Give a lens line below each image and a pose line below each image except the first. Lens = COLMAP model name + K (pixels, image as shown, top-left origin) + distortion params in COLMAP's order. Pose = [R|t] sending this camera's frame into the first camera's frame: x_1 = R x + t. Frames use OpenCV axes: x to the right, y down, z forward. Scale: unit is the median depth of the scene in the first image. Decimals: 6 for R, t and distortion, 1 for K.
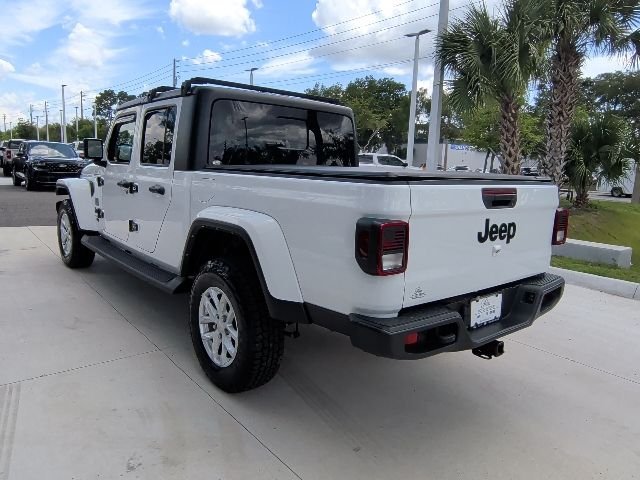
lens RADIAL K [[481.8, 0, 320.0], [0, 481.8, 240.0], [0, 0, 1]] dist [0.007617, -0.007978]
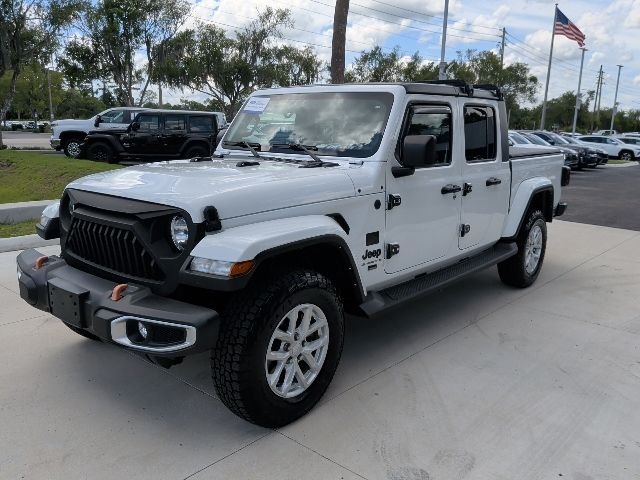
lens RADIAL K [[533.3, 0, 320.0], [0, 533.3, 240.0], [0, 0, 1]] dist [0.073190, -0.137811]
pose [[-0.174954, -0.249235, 0.952509, -0.433016], [0.127066, 0.953624, 0.272866, -0.106709], [-0.976343, 0.168770, -0.135171, 0.460423]]
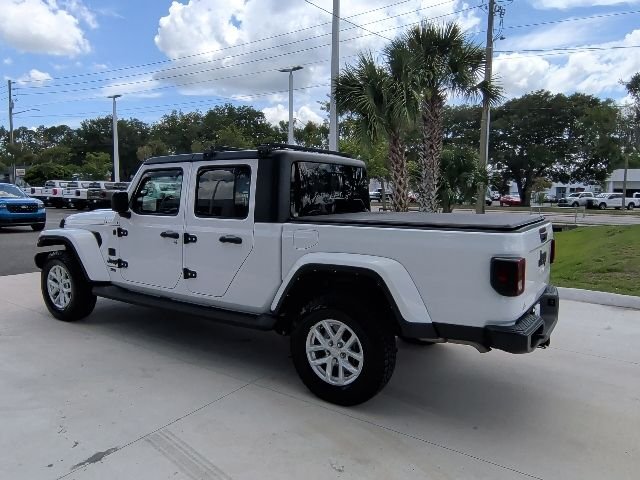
lens RADIAL K [[481.8, 0, 320.0], [0, 481.8, 240.0], [0, 0, 1]] dist [0.007617, -0.007978]
pose [[0.954270, -0.061156, 0.292622, -0.135838], [0.075153, 0.996492, -0.036822, -0.013753], [-0.289344, 0.057130, 0.955519, -0.036860]]
